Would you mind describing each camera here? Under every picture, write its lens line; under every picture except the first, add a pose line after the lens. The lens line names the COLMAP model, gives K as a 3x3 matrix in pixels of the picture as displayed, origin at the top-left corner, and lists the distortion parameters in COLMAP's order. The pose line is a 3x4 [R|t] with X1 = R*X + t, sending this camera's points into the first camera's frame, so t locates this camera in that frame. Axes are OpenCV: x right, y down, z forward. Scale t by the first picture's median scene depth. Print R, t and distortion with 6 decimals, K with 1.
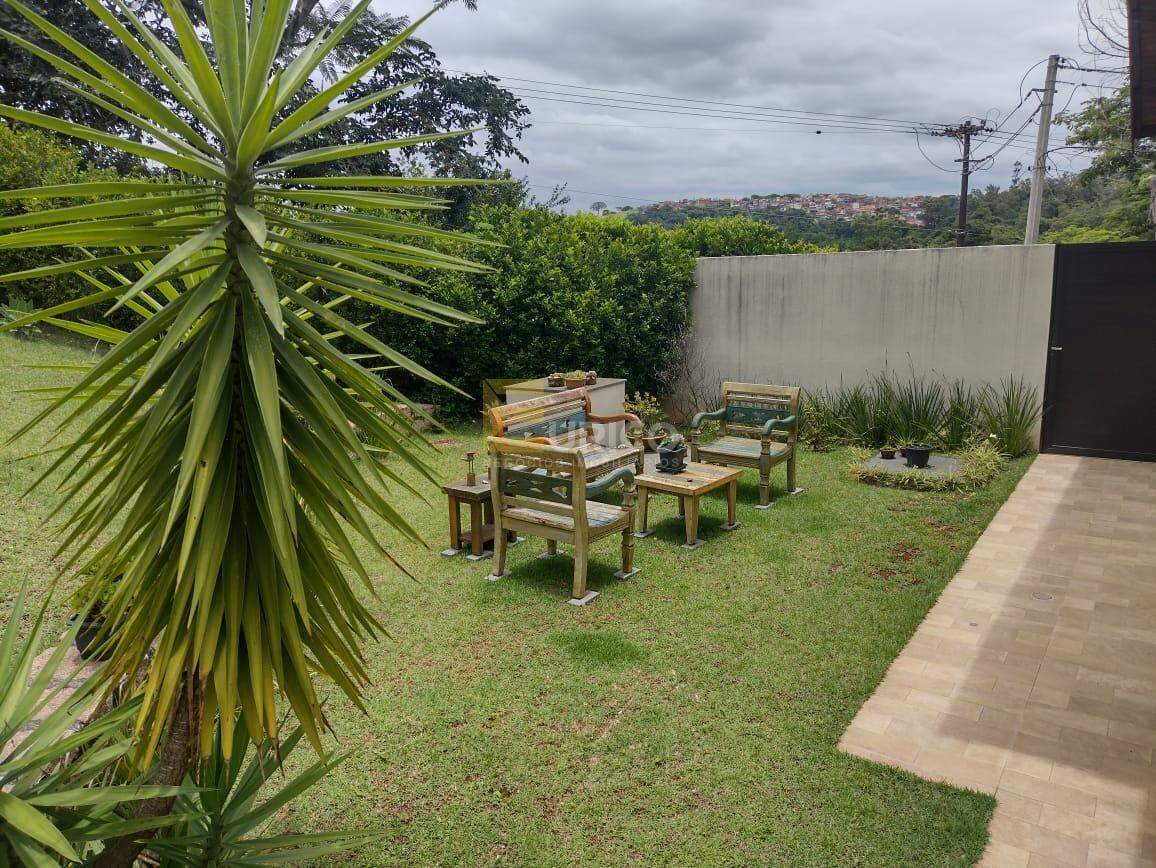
lens RADIAL K [[845.8, 0, 576.2], [0, 845.8, 437.0], [0, 0, 1]] dist [0.104190, -0.167259]
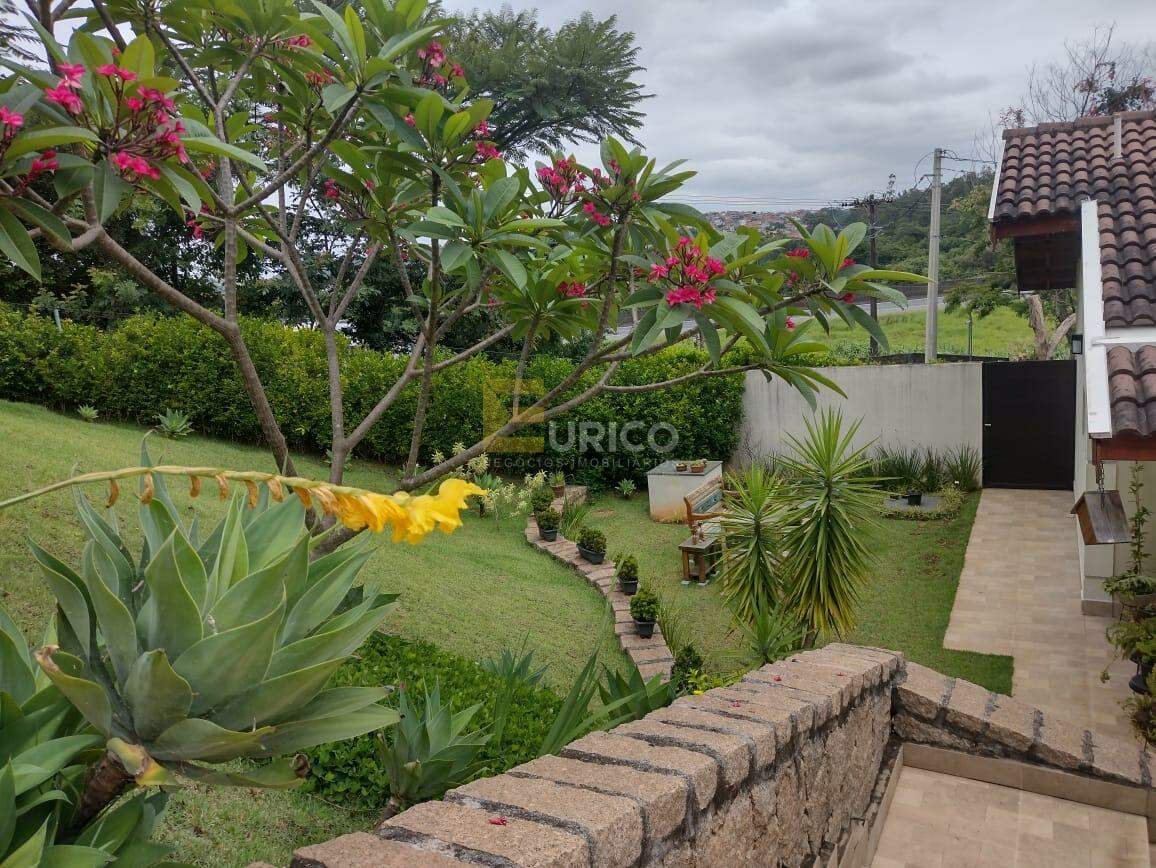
lens RADIAL K [[845.8, 0, 576.2], [0, 845.8, 437.0], [0, 0, 1]] dist [0.104190, -0.167259]
pose [[0.991733, -0.078190, 0.101749, -0.390631], [0.081220, 0.996357, -0.025981, -0.102068], [-0.099347, 0.034031, 0.994471, -0.553227]]
